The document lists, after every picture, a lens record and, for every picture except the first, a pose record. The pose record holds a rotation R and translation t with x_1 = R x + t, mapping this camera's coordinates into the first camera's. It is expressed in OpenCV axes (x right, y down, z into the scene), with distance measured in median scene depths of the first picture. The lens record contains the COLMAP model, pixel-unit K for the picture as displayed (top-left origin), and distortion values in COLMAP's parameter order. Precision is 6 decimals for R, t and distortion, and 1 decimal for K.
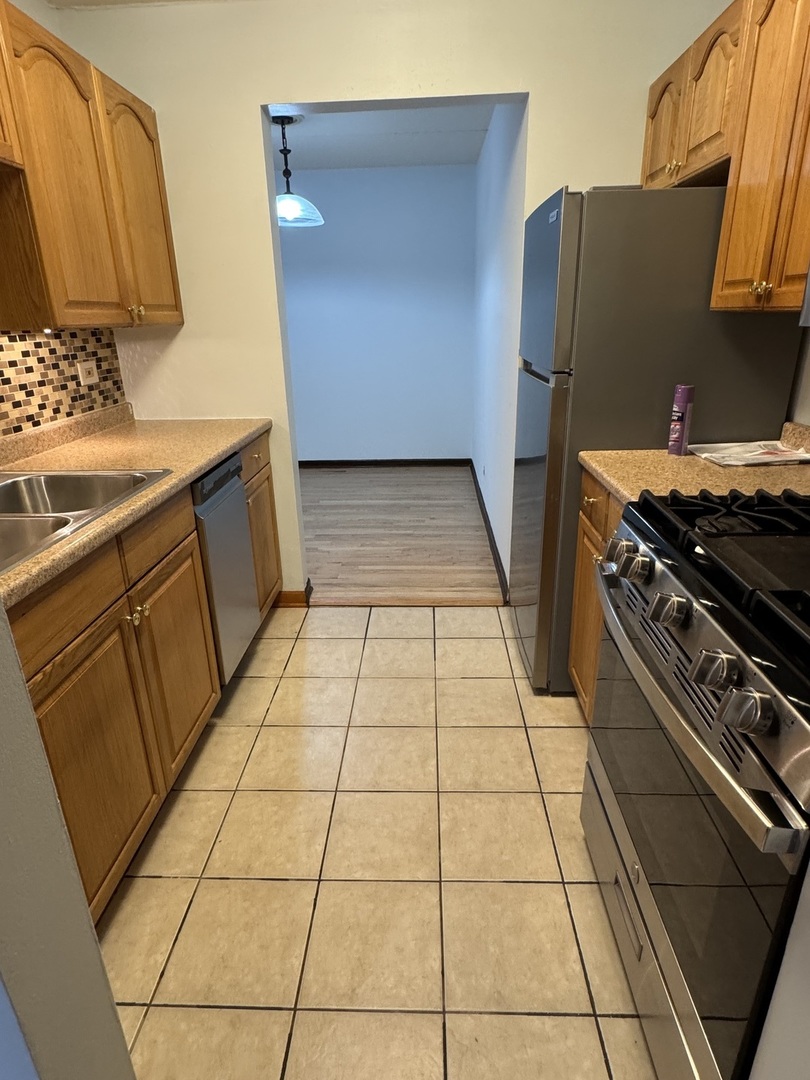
lens RADIAL K [[599.1, 0, 405.0], [0, 599.1, 540.0], [0, 0, 1]] dist [0.000615, -0.001592]
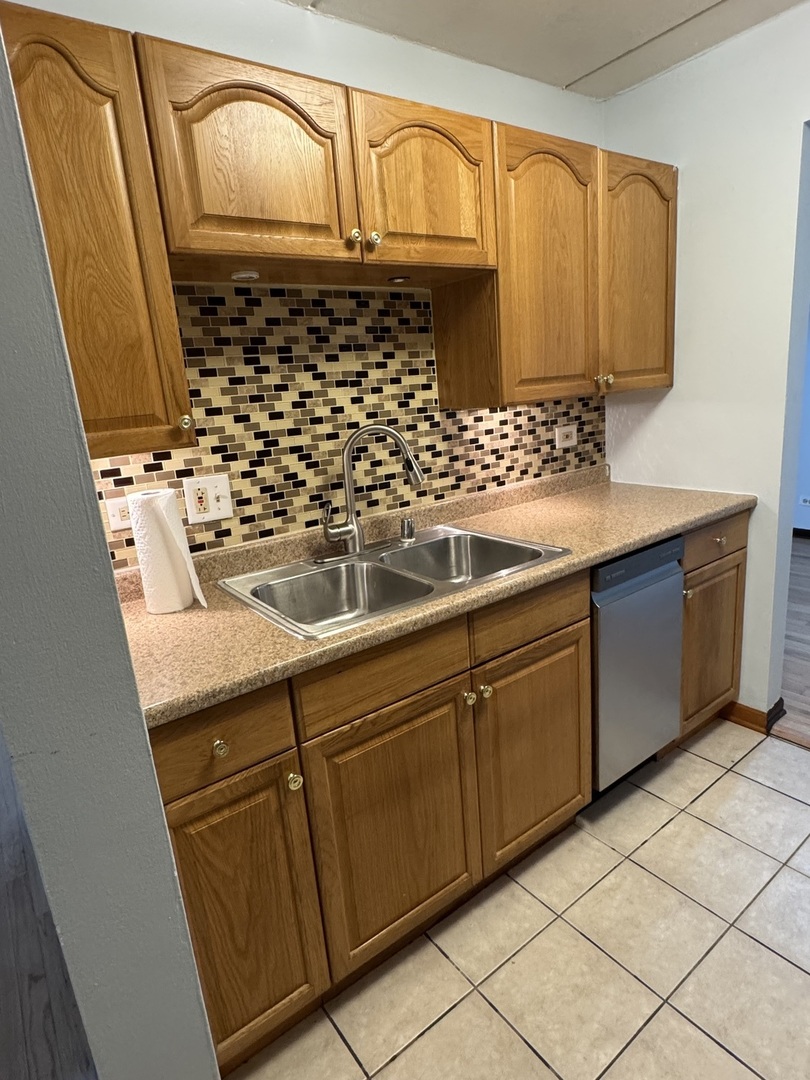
lens RADIAL K [[603.7, 0, 405.0], [0, 603.7, 540.0], [0, 0, 1]] dist [-0.003508, -0.000300]
pose [[0.631938, 0.162658, -0.757758, 0.136328], [-0.209355, 0.977207, 0.035171, -0.093728], [0.746207, 0.136415, 0.651588, 0.151425]]
